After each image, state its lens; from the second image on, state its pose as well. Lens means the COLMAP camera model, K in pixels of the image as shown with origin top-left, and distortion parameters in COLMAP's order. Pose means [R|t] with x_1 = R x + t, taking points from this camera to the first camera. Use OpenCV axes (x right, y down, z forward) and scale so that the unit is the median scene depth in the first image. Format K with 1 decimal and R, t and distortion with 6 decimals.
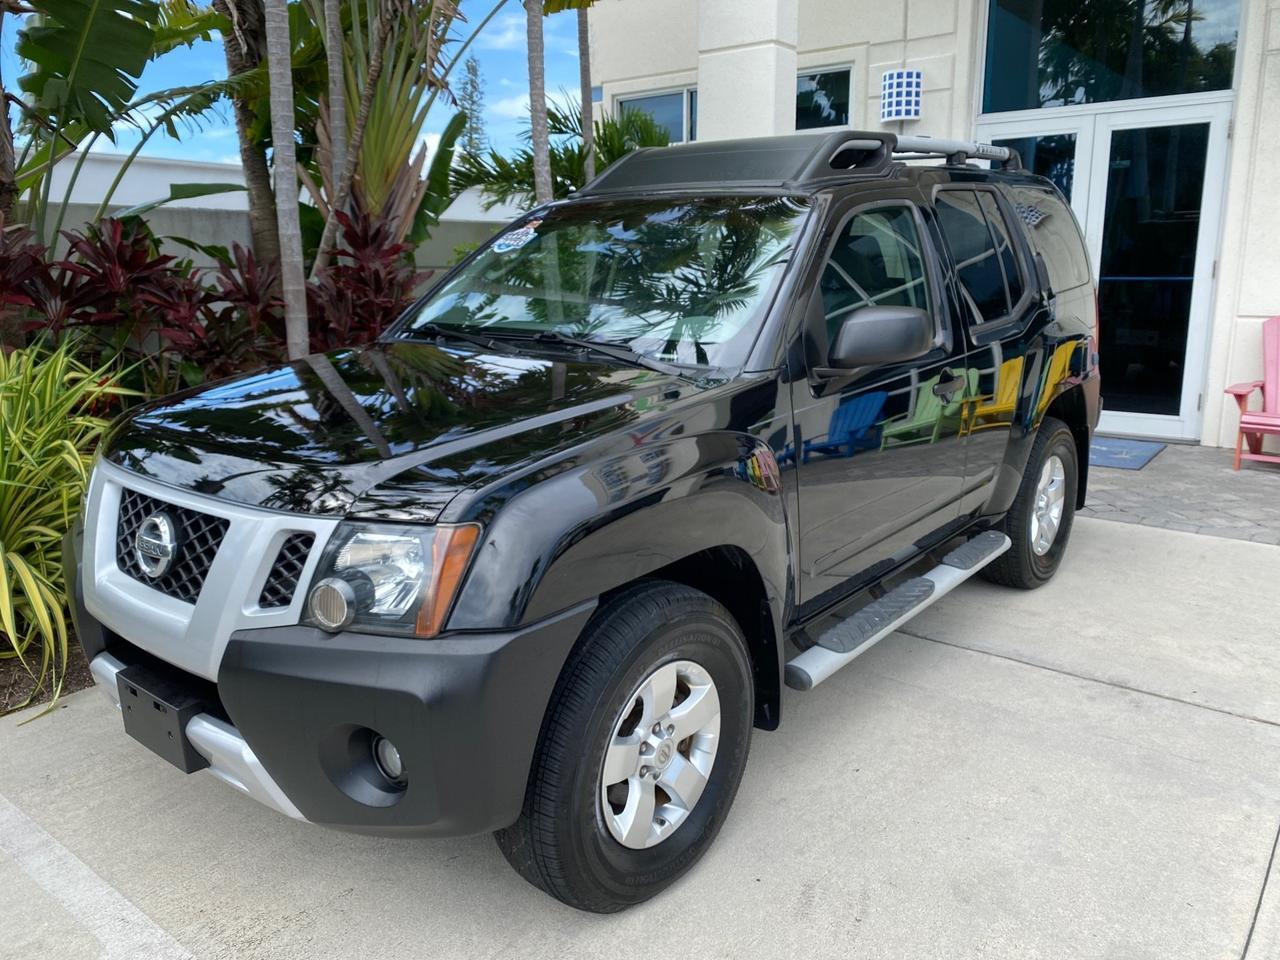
lens RADIAL K [[986.7, 0, 636.7], [0, 986.7, 462.2], [0, 0, 1]] dist [0.003759, -0.003193]
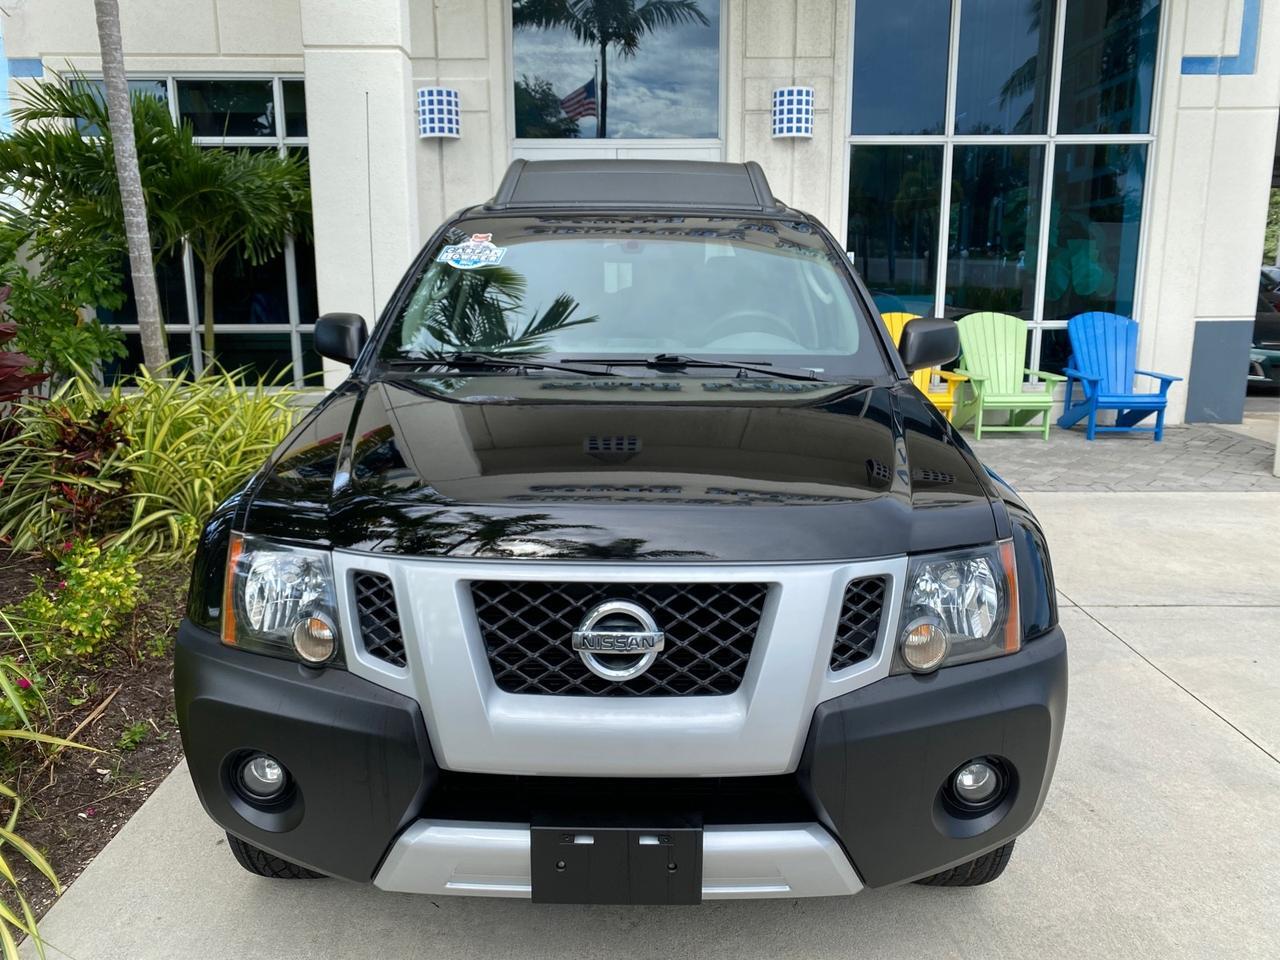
lens RADIAL K [[987.8, 0, 641.8], [0, 987.8, 472.3], [0, 0, 1]] dist [0.003569, -0.001738]
pose [[0.773534, -0.121124, 0.622073, -0.487569], [0.122870, 0.991605, 0.040289, -0.041198], [-0.621730, 0.045269, 0.781922, 0.185784]]
